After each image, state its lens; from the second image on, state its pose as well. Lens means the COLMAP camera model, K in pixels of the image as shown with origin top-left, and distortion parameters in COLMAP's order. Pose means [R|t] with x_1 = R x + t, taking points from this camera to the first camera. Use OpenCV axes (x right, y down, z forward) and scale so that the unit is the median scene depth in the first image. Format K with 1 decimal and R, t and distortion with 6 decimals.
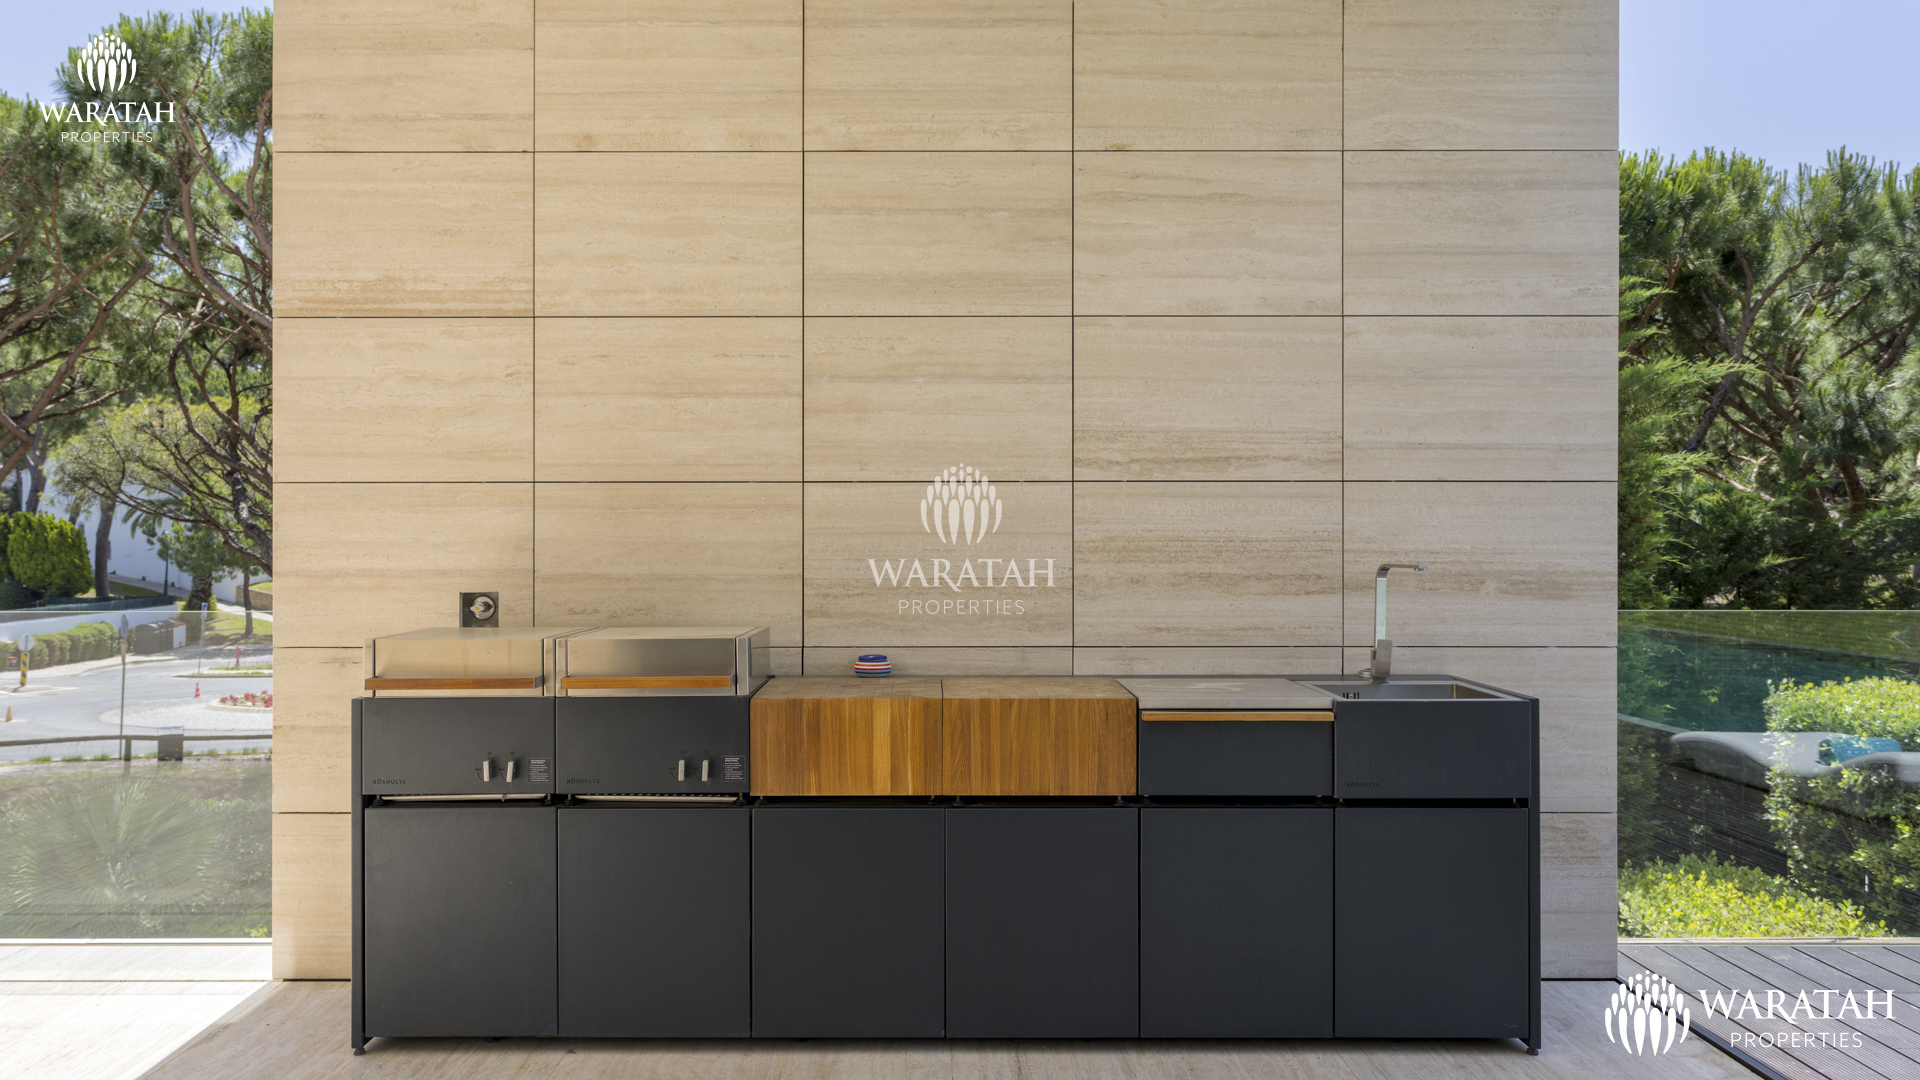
lens RADIAL K [[1454.4, 0, 921.6], [0, 1454.4, 374.7], [0, 0, 1]] dist [0.031817, -0.071799]
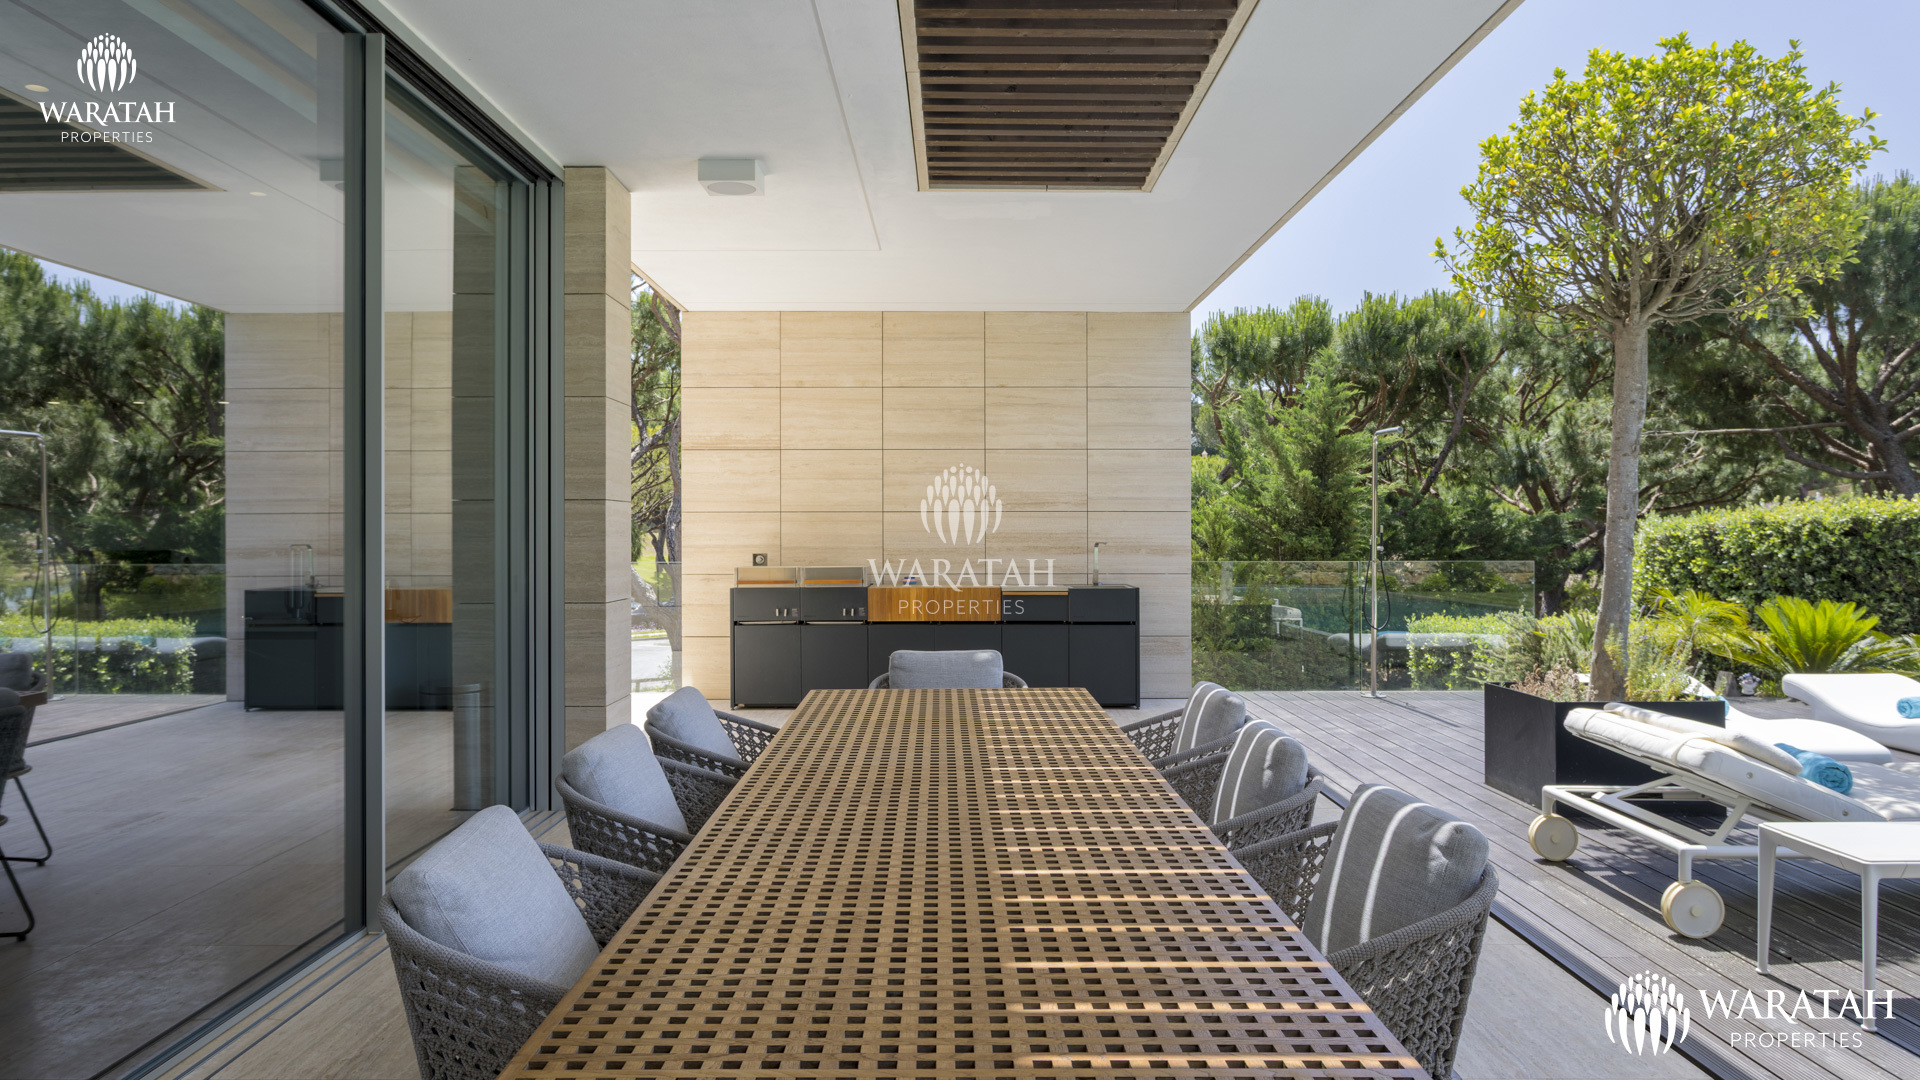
lens RADIAL K [[1259.0, 0, 960.0], [0, 1259.0, 540.0], [0, 0, 1]] dist [-0.001794, 0.003513]
pose [[0.999911, -0.000349, 0.013312, 0.028340], [-0.001176, 0.993430, 0.114433, -0.138329], [-0.013264, -0.114439, 0.993342, -1.286512]]
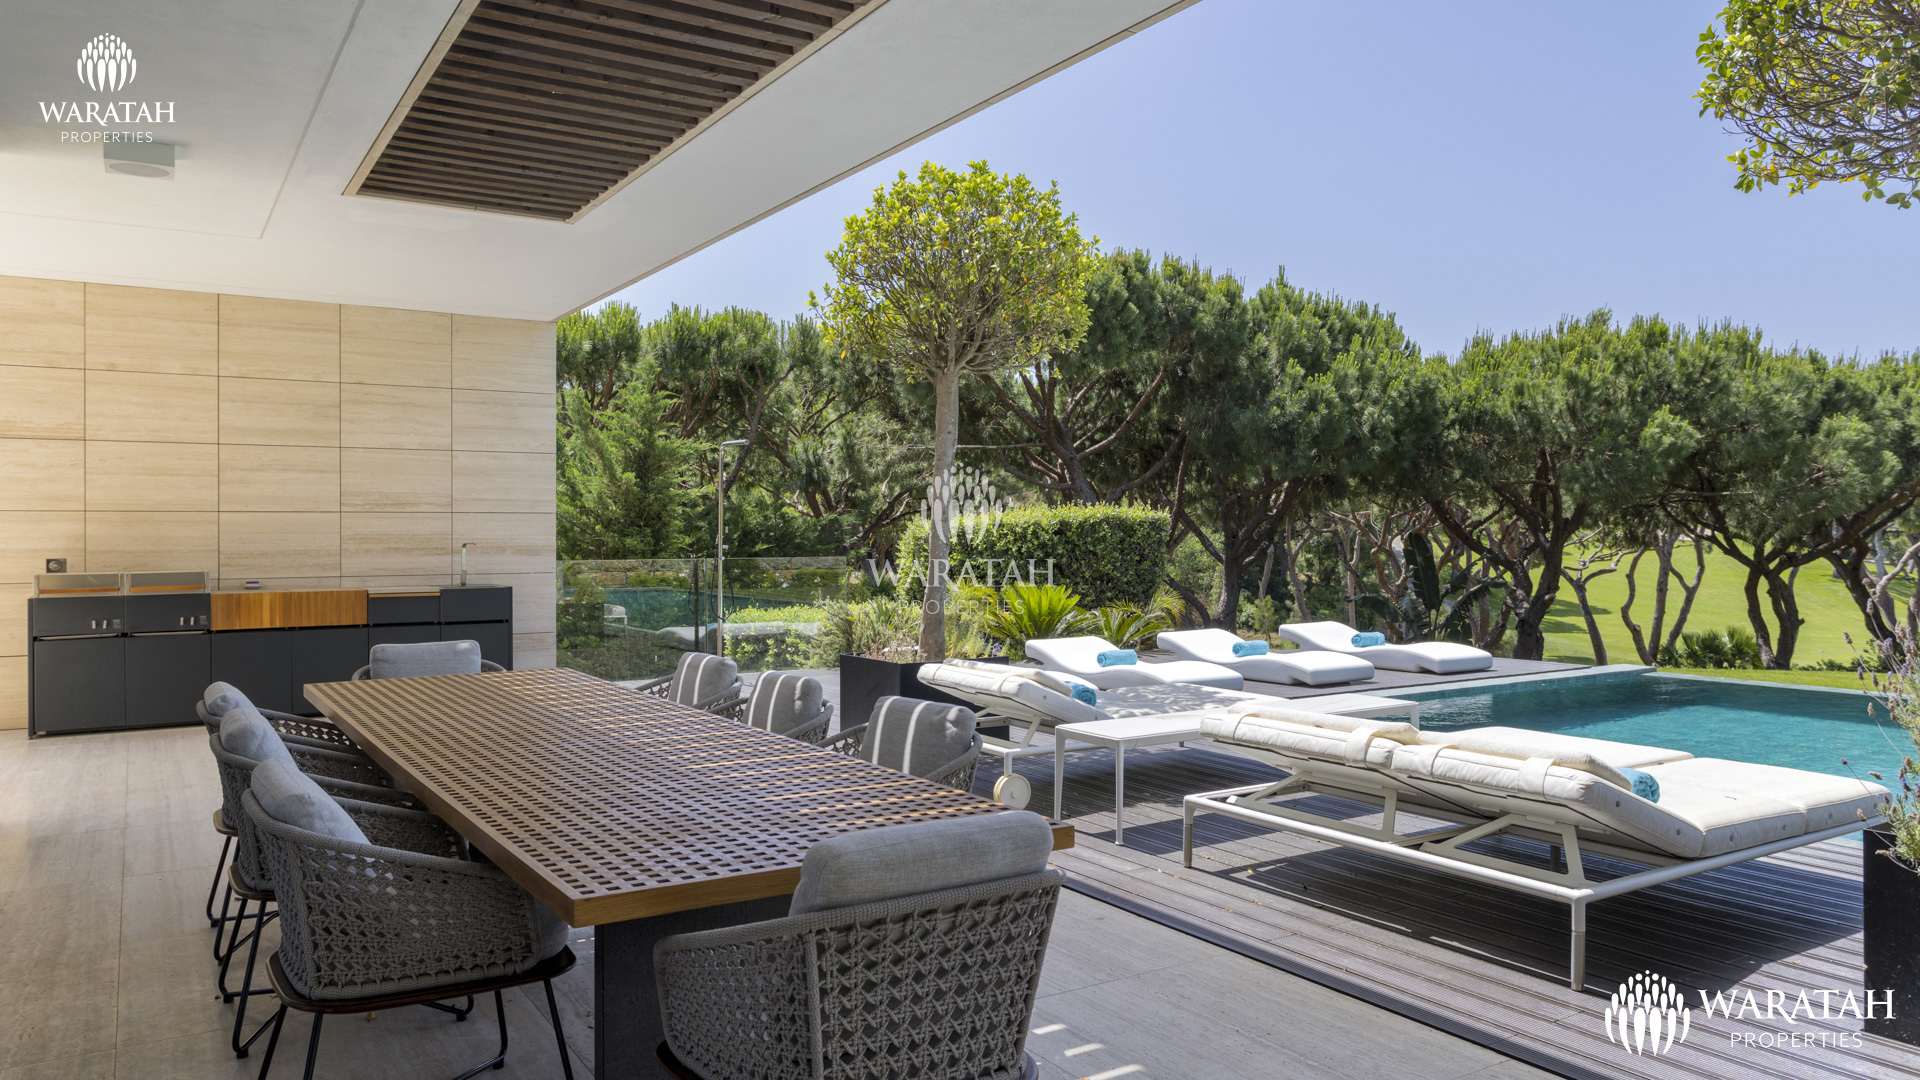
lens RADIAL K [[1302.6, 0, 956.1], [0, 1302.6, 573.0], [0, 0, 1]] dist [0.001121, 0.003165]
pose [[0.841006, -0.019580, 0.540671, -0.226535], [-0.055757, 0.990887, 0.122612, -0.161922], [-0.538145, -0.133264, 0.832250, -1.502796]]
